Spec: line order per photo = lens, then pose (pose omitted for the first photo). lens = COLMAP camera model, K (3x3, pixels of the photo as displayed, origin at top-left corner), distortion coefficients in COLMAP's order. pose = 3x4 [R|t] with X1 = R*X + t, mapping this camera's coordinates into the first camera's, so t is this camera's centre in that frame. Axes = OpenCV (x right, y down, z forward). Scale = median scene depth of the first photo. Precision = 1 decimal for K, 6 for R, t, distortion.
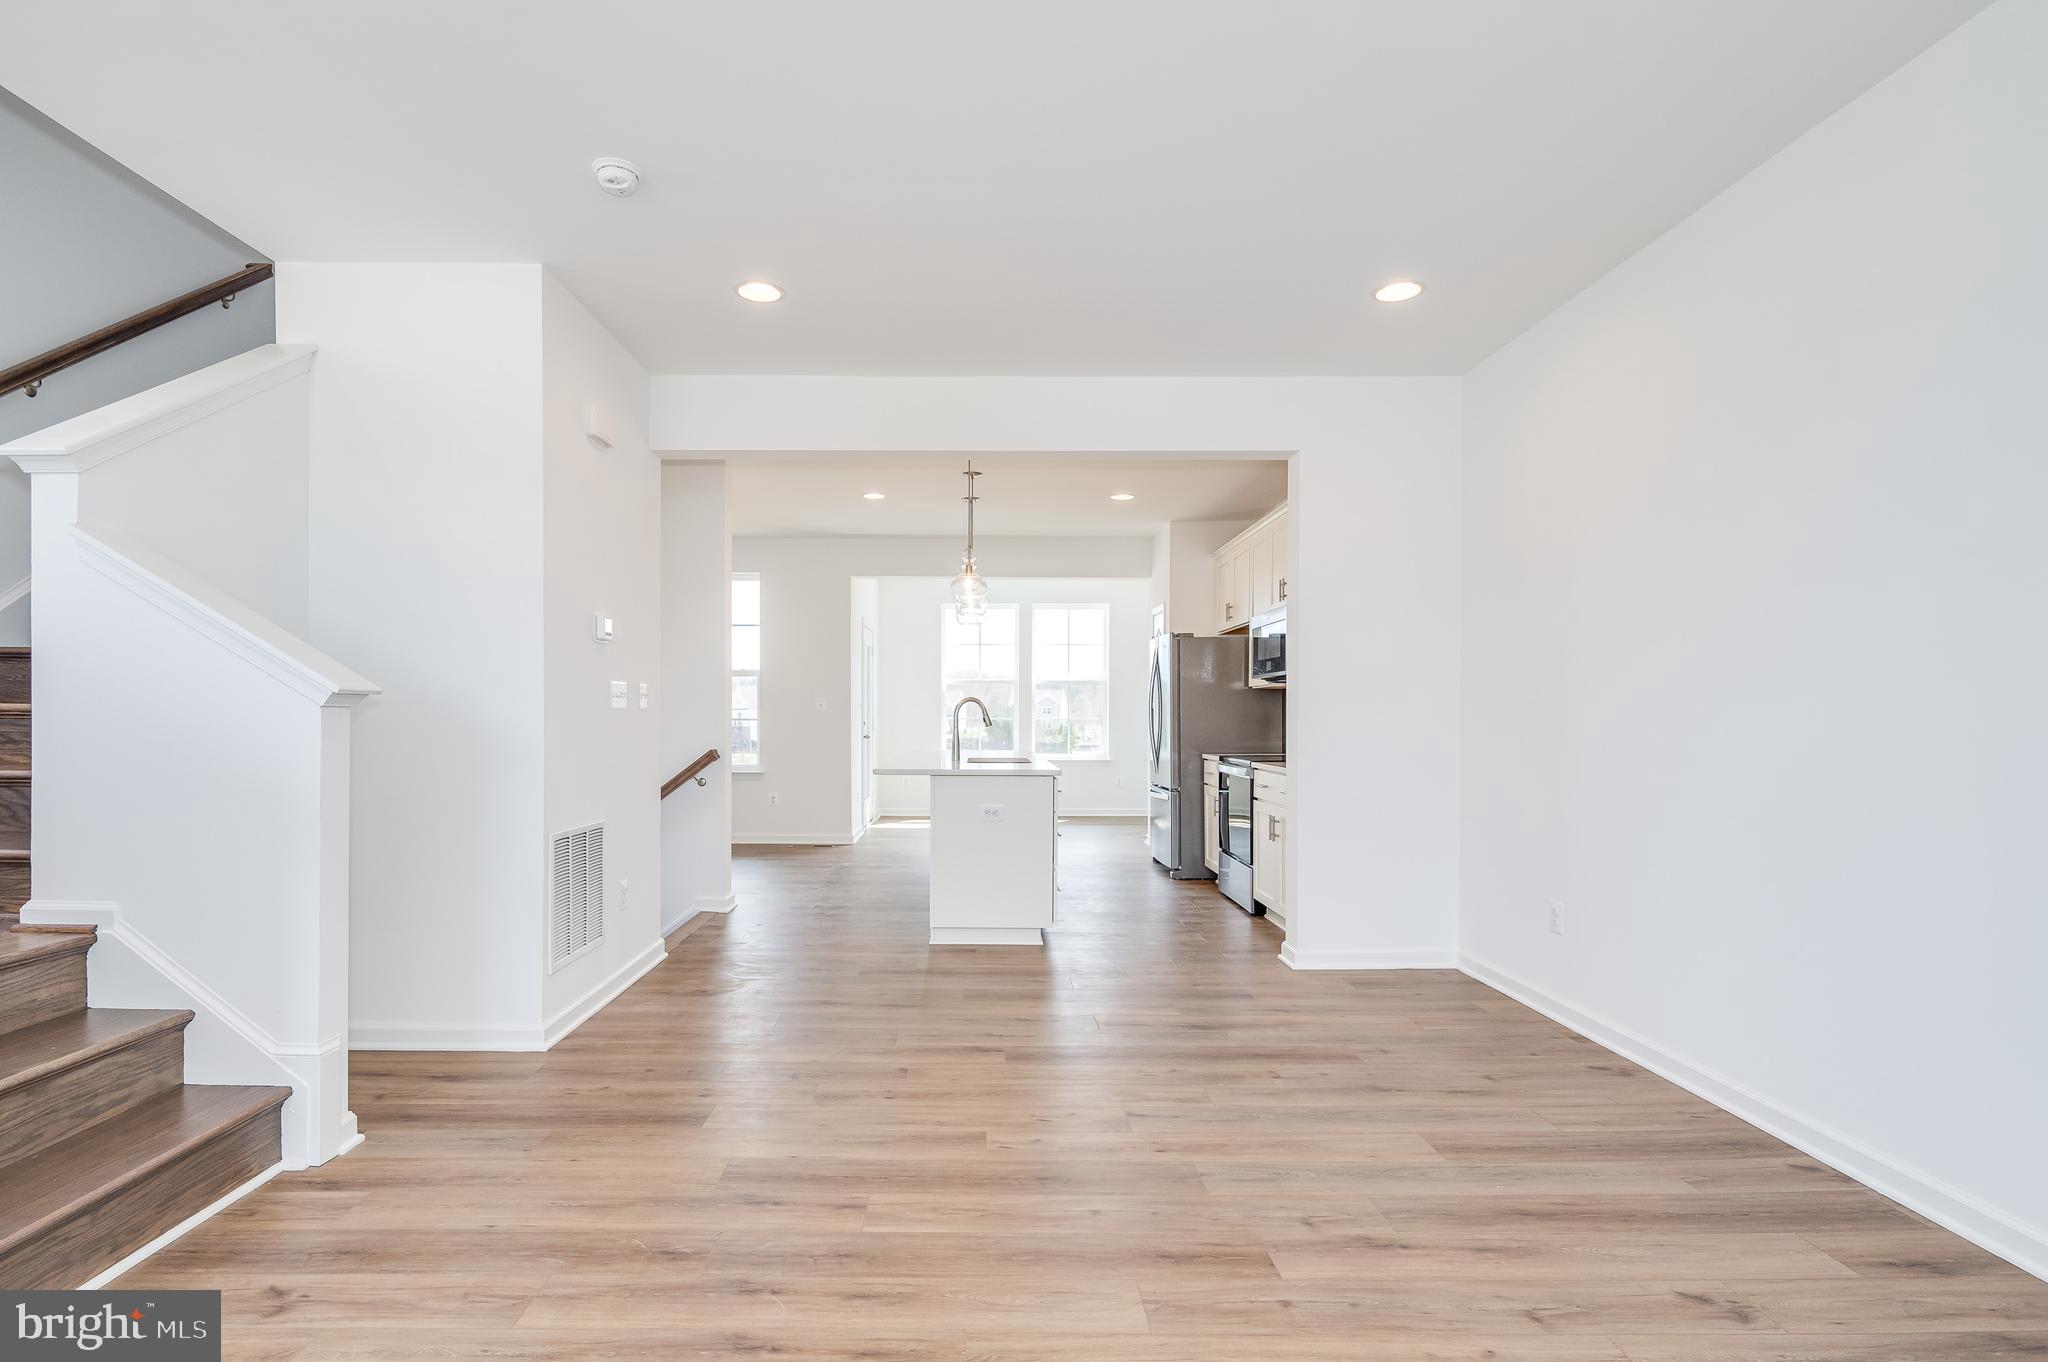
lens RADIAL K [[1055.3, 0, 1037.3], [0, 1055.3, 718.3], [0, 0, 1]] dist [0.001094, -0.000117]
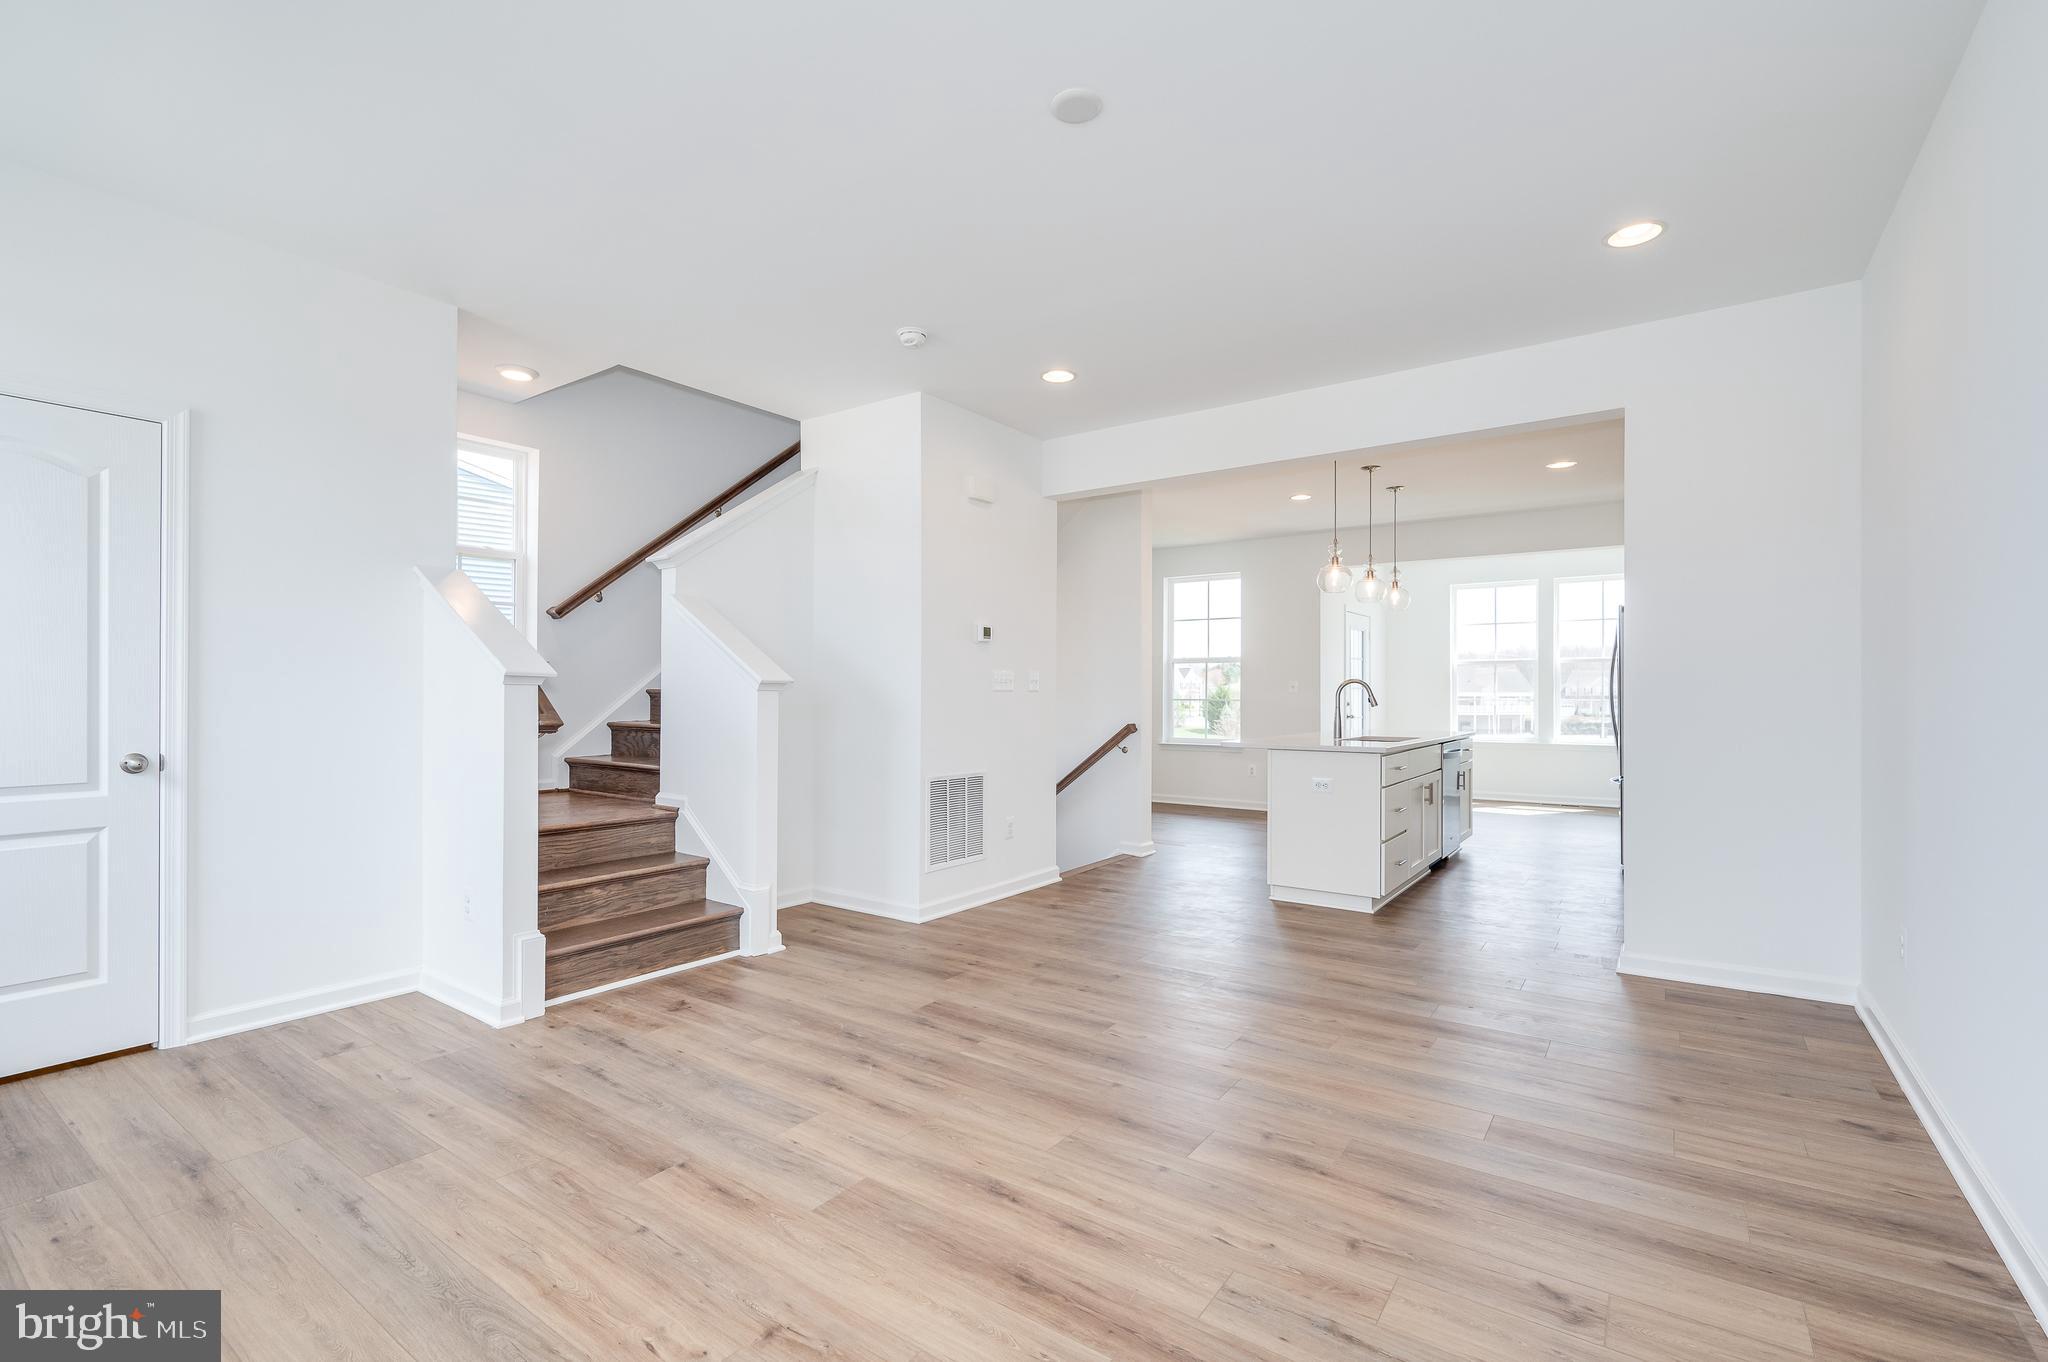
lens RADIAL K [[966.9, 0, 958.4], [0, 966.9, 691.7], [0, 0, 1]] dist [0.001634, -0.000548]
pose [[0.780751, -0.003483, -0.624833, 0.546268], [-0.001654, 0.999969, -0.007641, 0.001866], [0.624840, 0.006999, 0.780721, -0.030056]]
